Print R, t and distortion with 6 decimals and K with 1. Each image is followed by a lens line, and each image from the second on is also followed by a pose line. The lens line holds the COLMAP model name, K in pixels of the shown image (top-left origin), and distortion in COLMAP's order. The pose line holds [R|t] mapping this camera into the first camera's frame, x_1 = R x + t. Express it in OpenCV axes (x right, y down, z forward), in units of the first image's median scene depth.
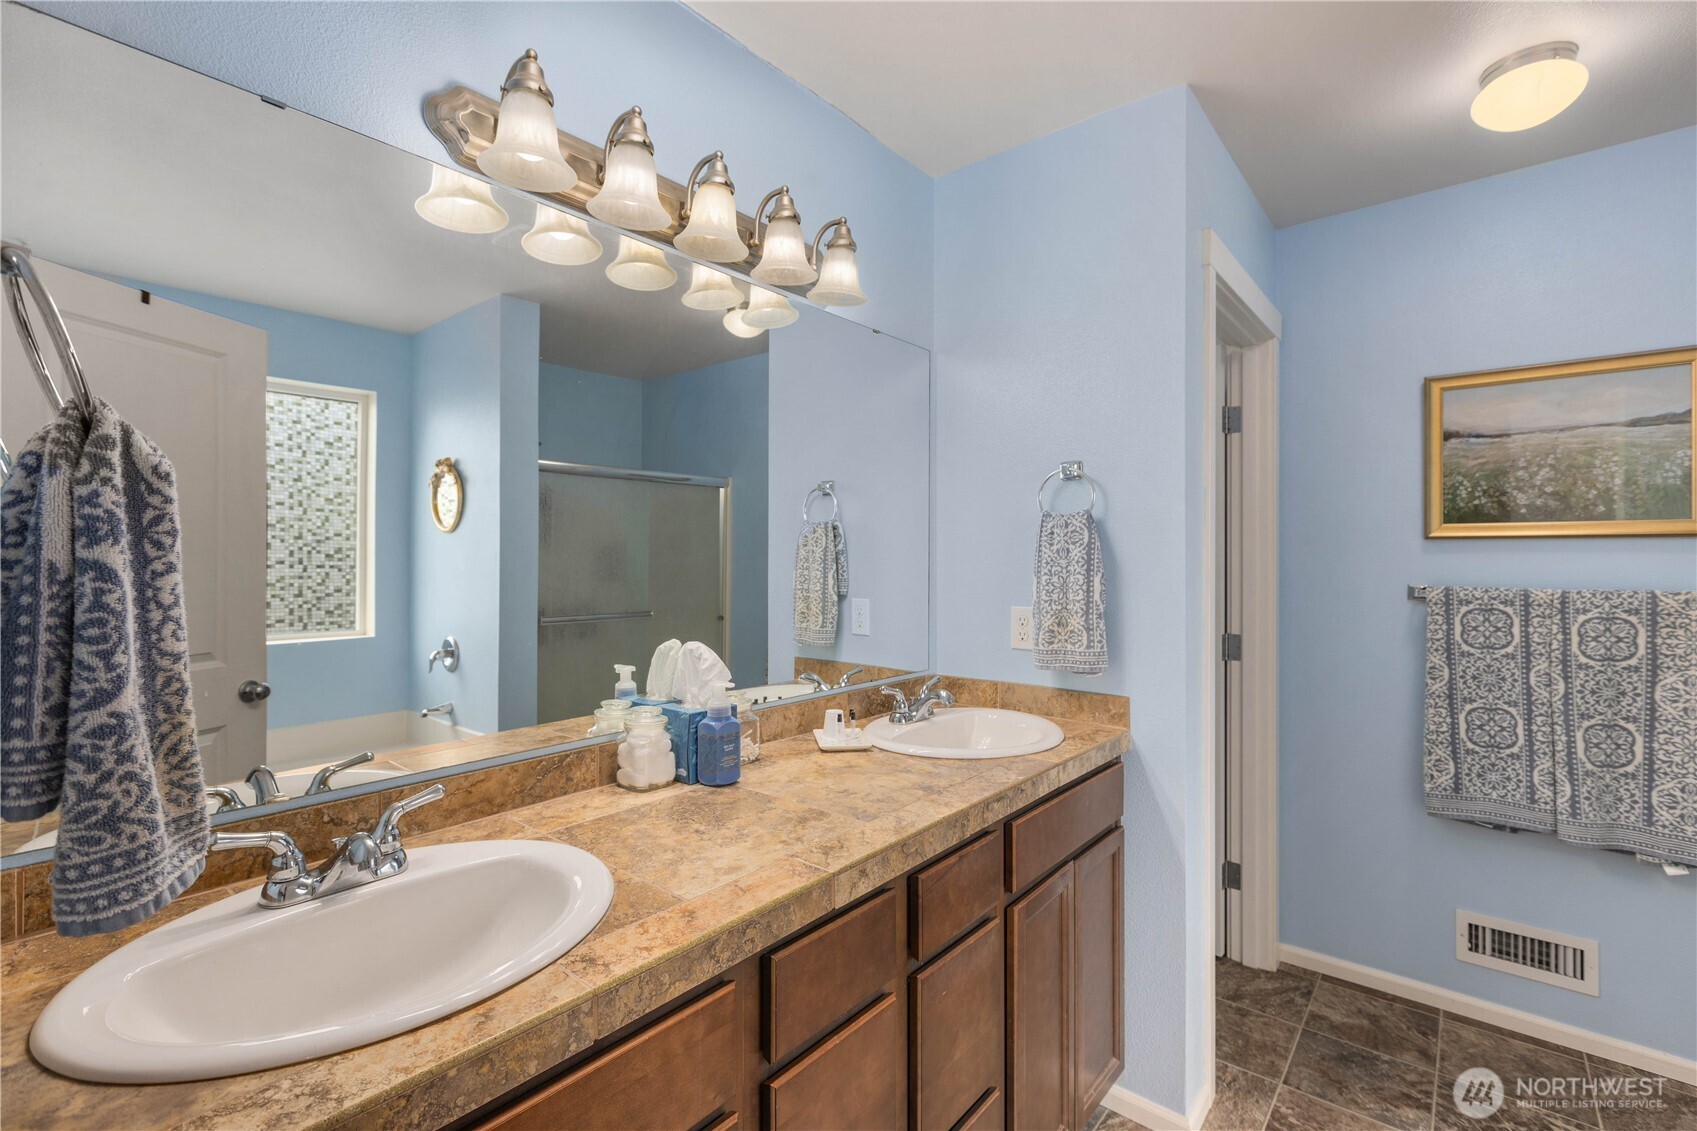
lens RADIAL K [[757.5, 0, 847.7], [0, 757.5, 558.0], [0, 0, 1]] dist [0.002498, 0.000564]
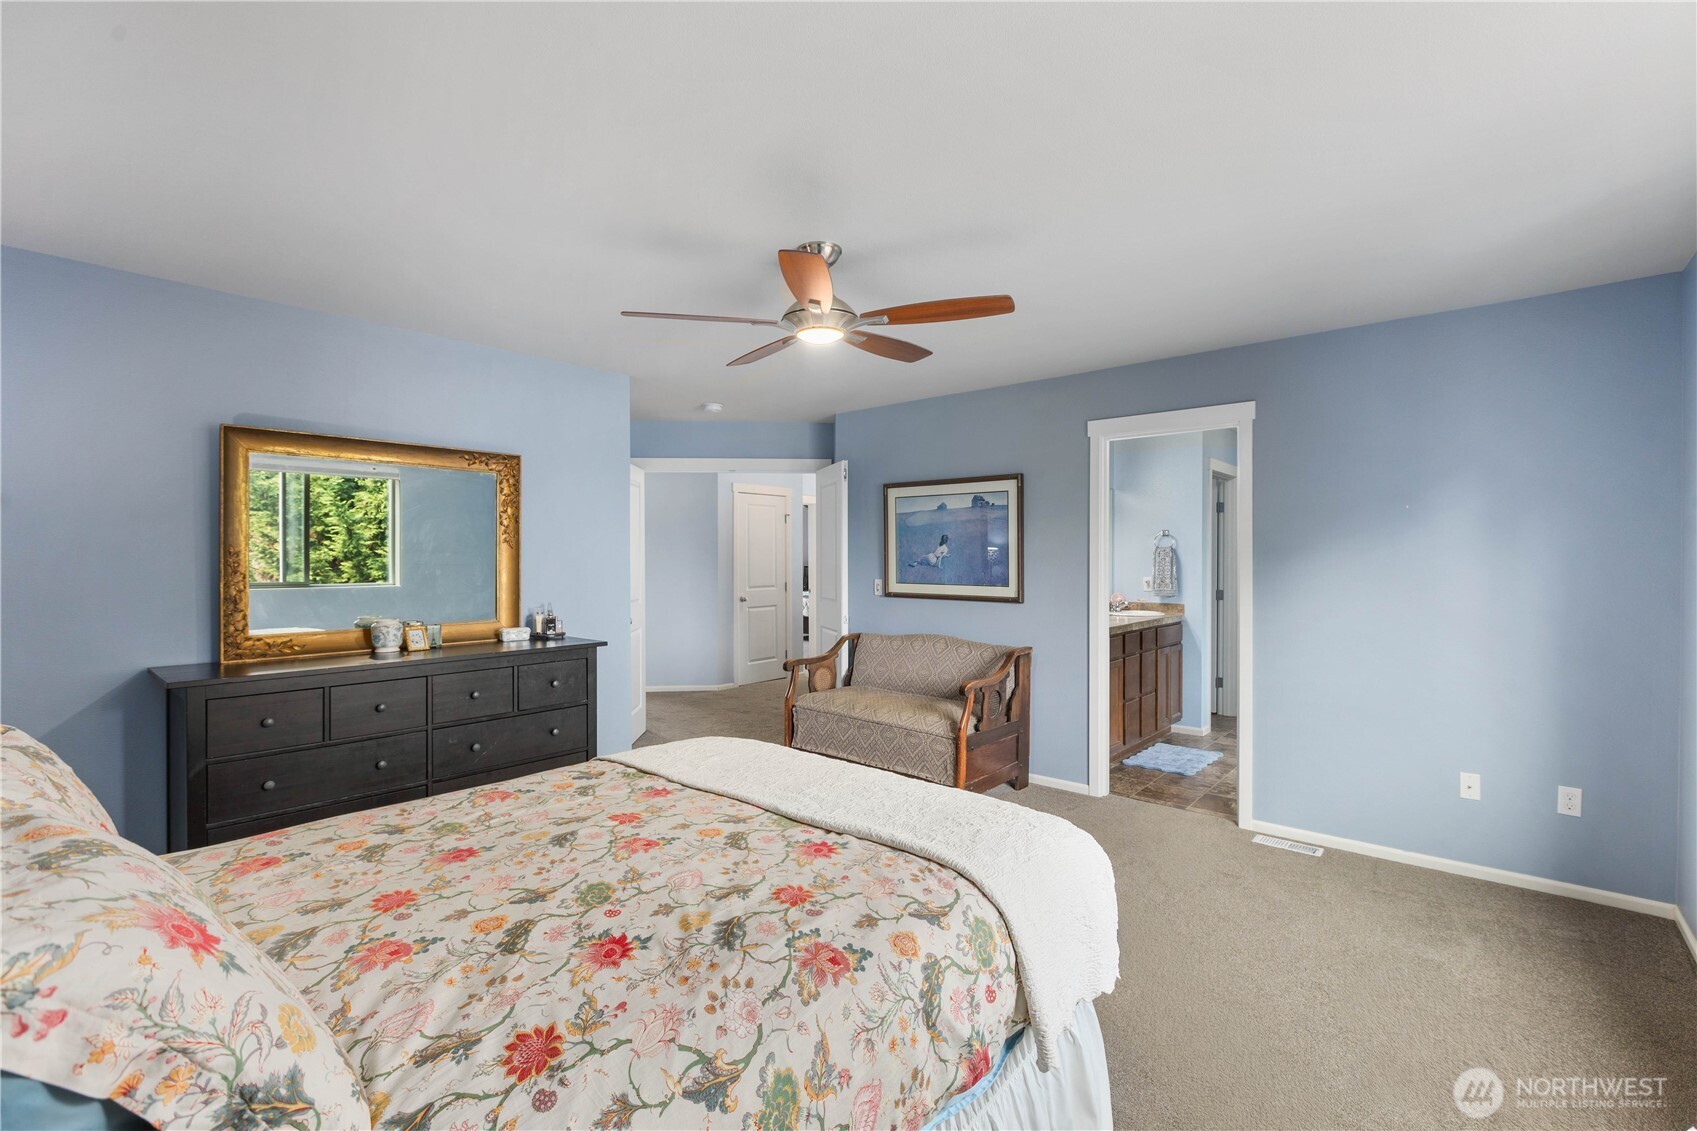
lens RADIAL K [[757.5, 0, 855.2], [0, 757.5, 568.9], [0, 0, 1]] dist [0.002498, 0.000564]
pose [[0.999912, 0.004723, -0.012386, -1.025830], [-0.004697, 0.999987, 0.002161, 0.034432], [0.012396, -0.002103, 0.999921, -2.324916]]
